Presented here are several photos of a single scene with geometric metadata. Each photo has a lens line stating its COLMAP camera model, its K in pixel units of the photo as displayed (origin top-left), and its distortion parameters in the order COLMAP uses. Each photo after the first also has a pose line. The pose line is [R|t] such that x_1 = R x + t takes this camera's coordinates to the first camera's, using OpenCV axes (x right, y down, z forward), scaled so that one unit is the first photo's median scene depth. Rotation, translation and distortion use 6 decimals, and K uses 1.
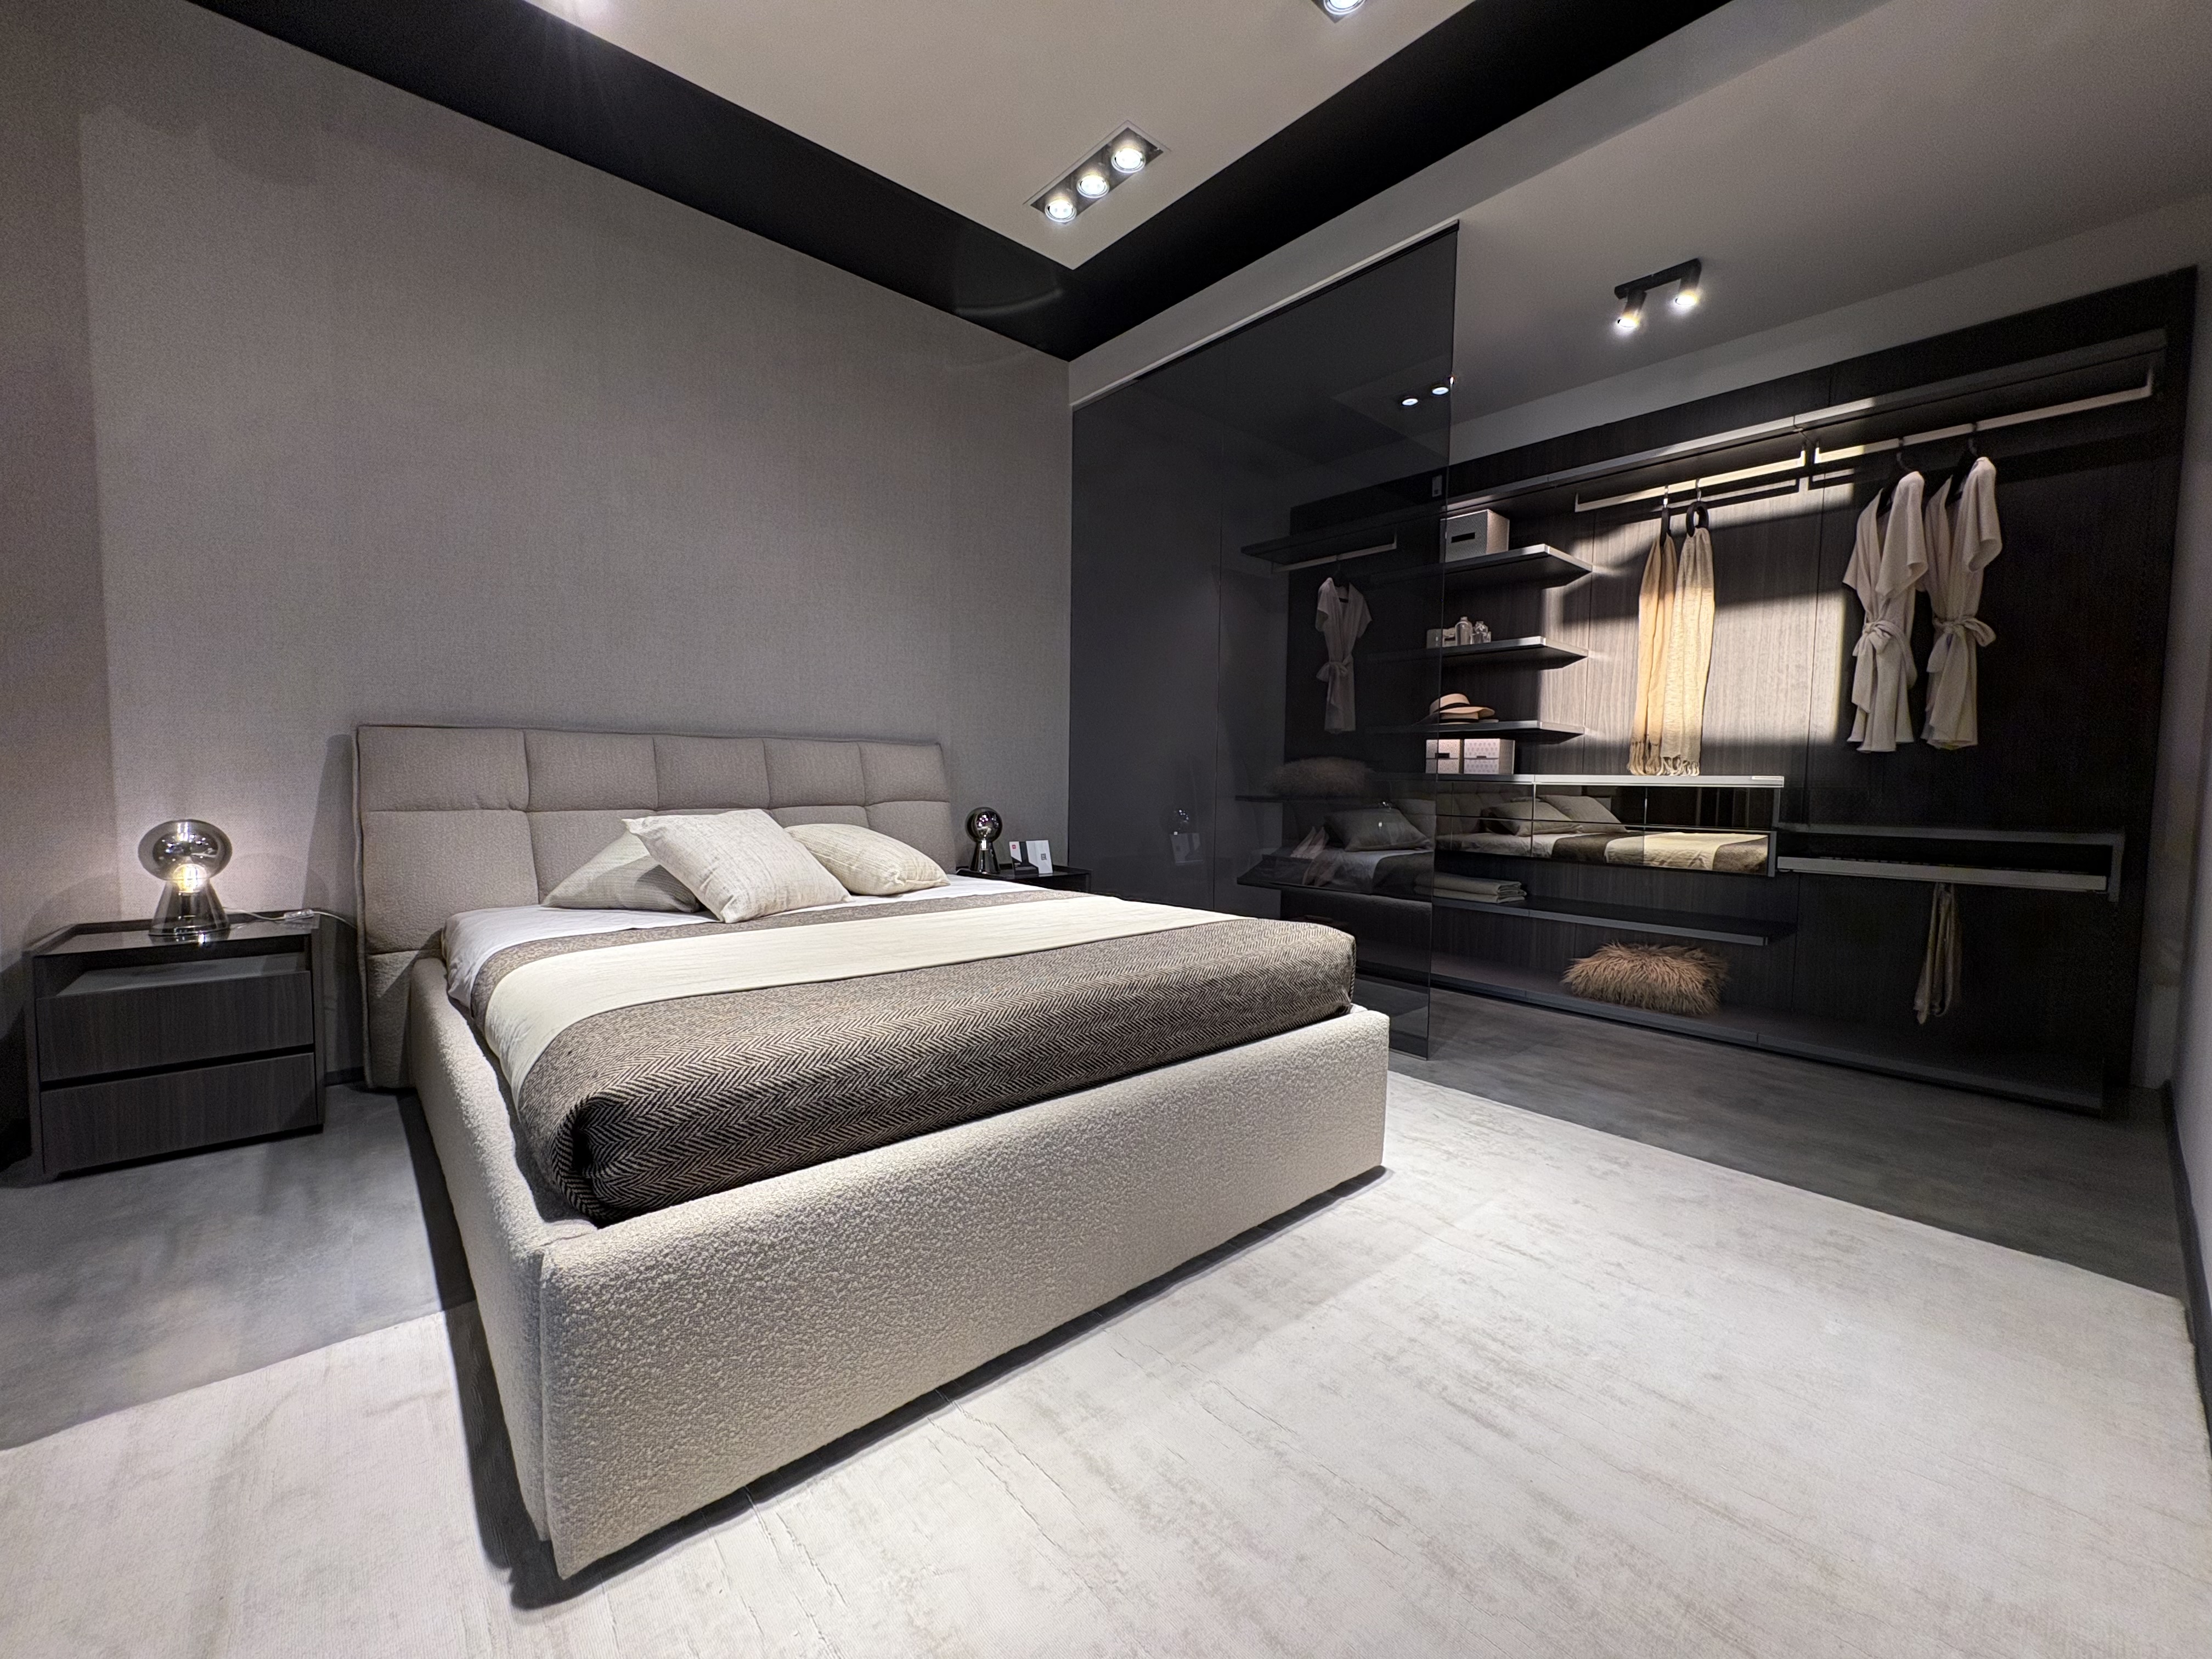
lens RADIAL K [[888.3, 0, 1106.8], [0, 888.3, 824.2], [0, 0, 1]] dist [-0.003090, -0.000242]
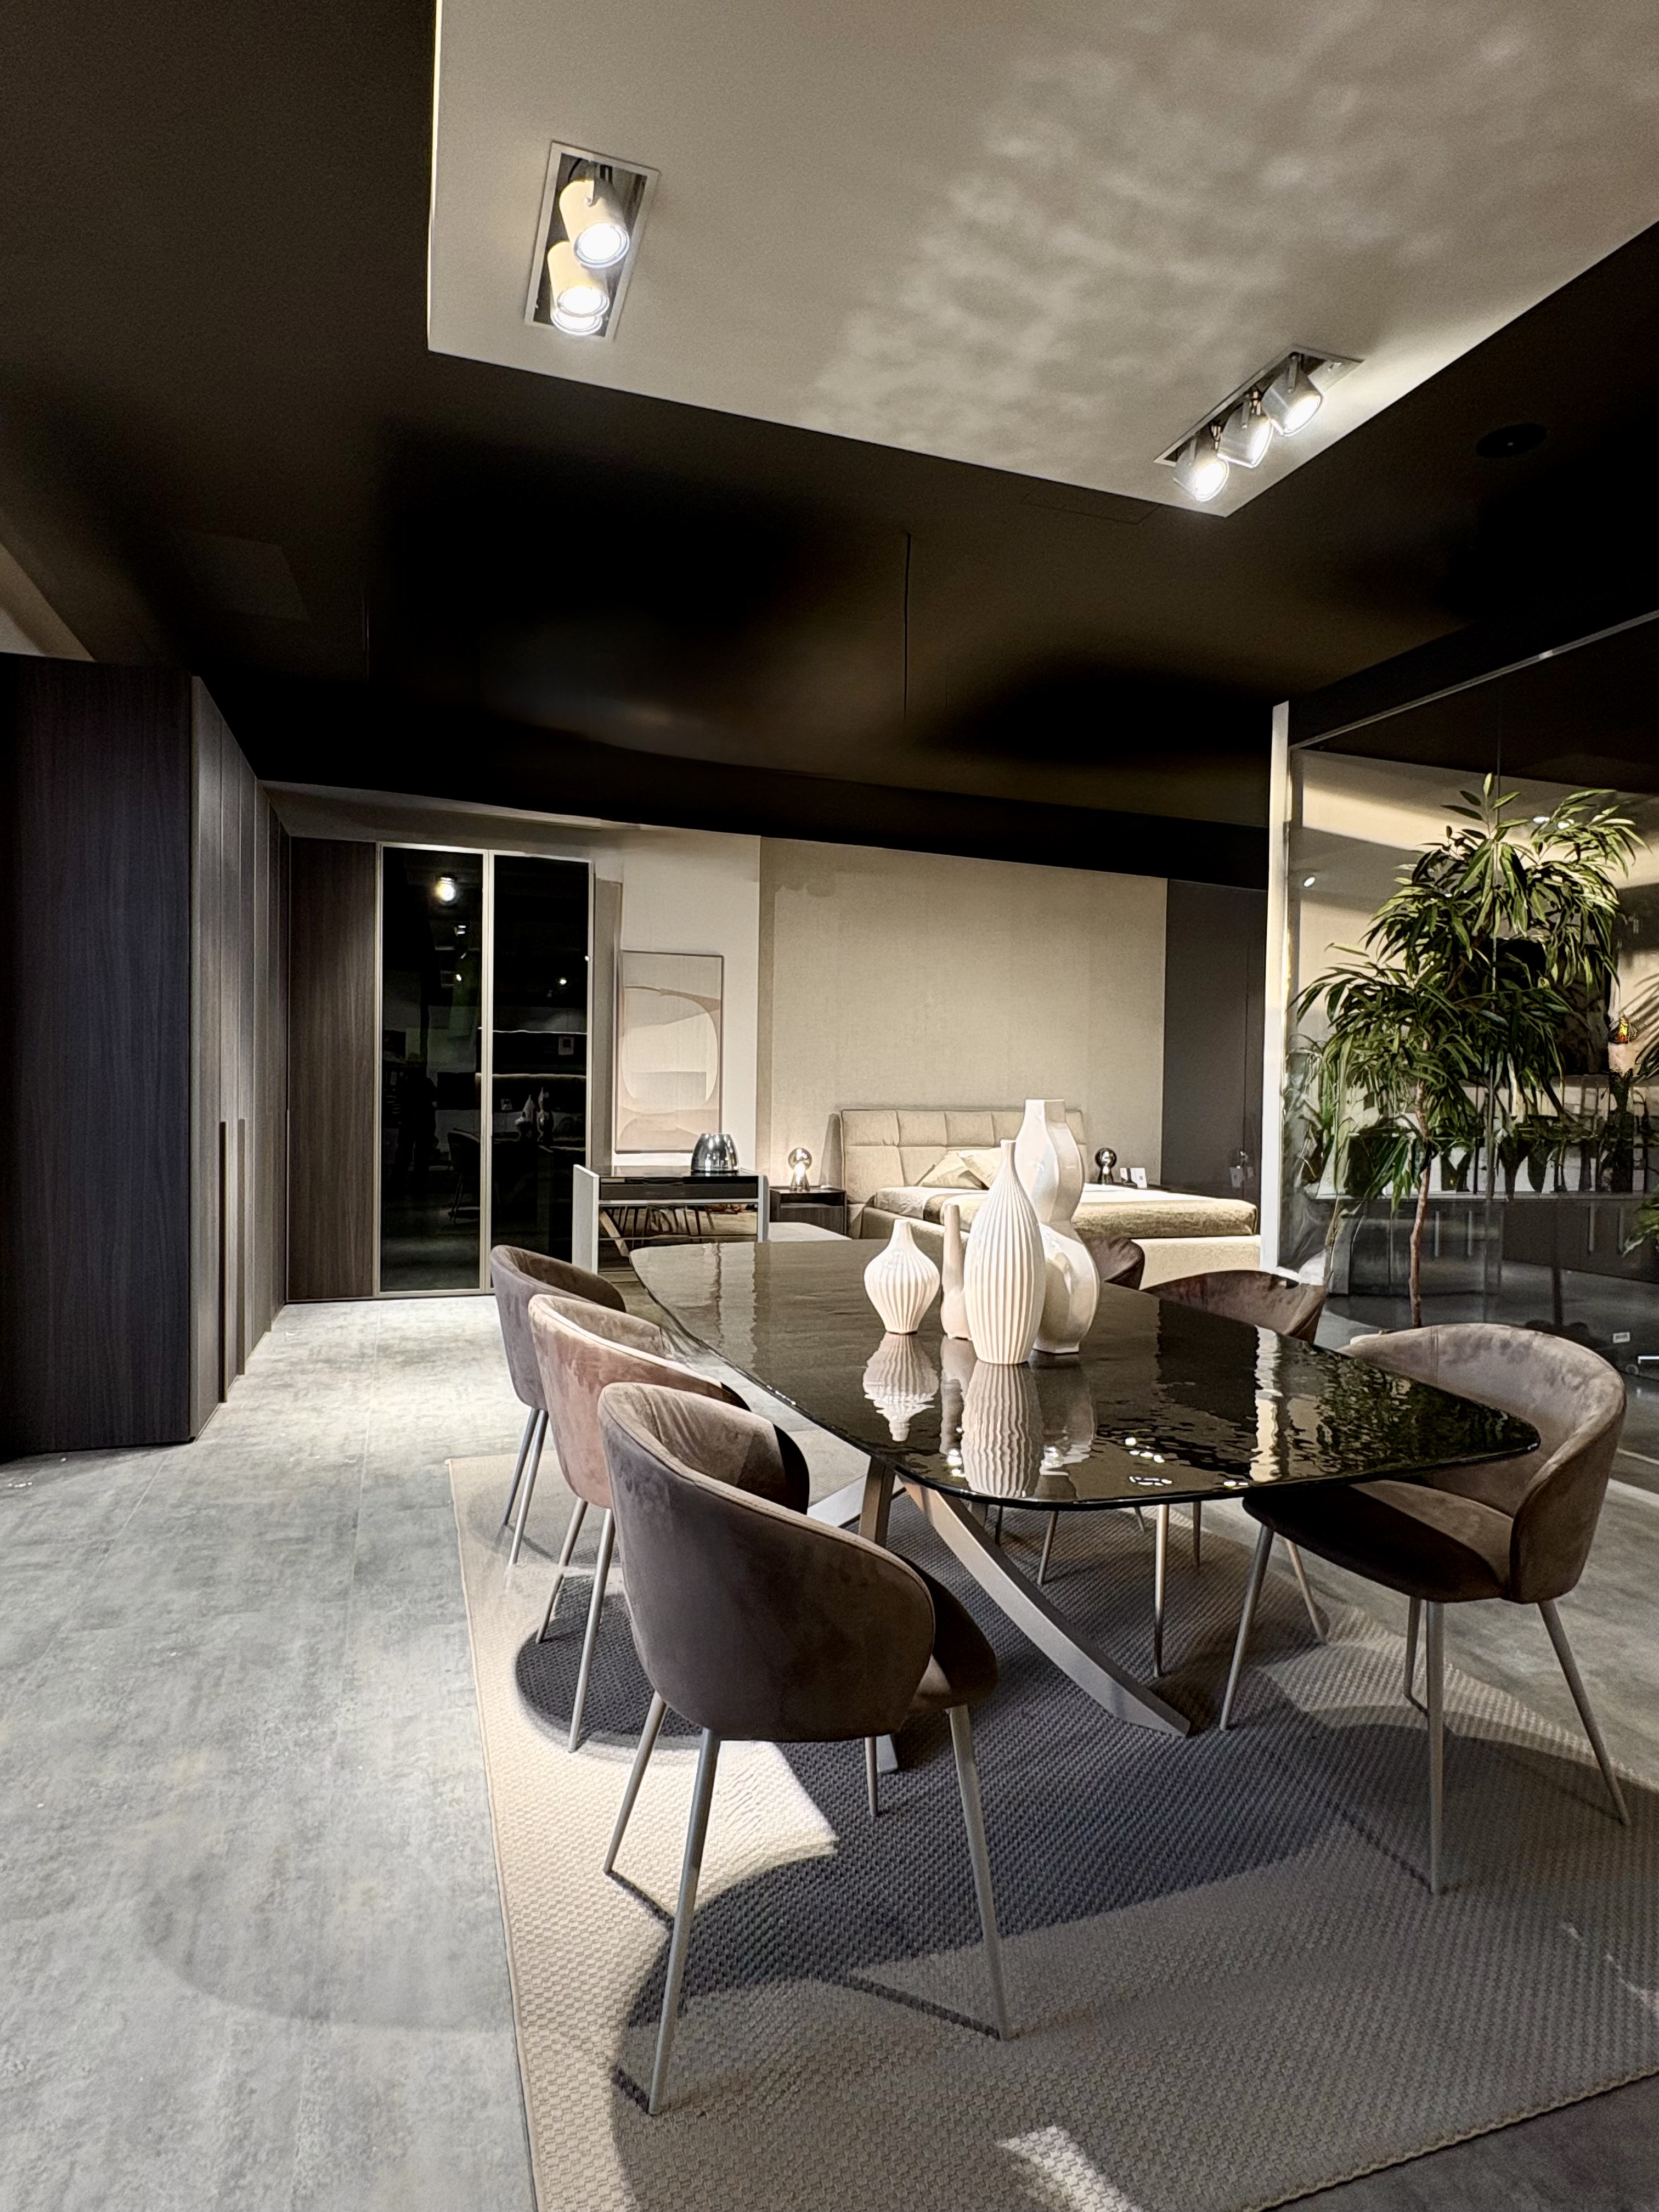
lens RADIAL K [[1204.0, 0, 821.8], [0, 1204.0, 1115.6], [0, 0, 1]] dist [0.001732, -0.000002]
pose [[0.930743, 0.009650, -0.365545, 0.192228], [-0.023777, 0.999133, -0.034167, 0.010577], [0.364899, 0.040492, 0.930166, -1.313953]]
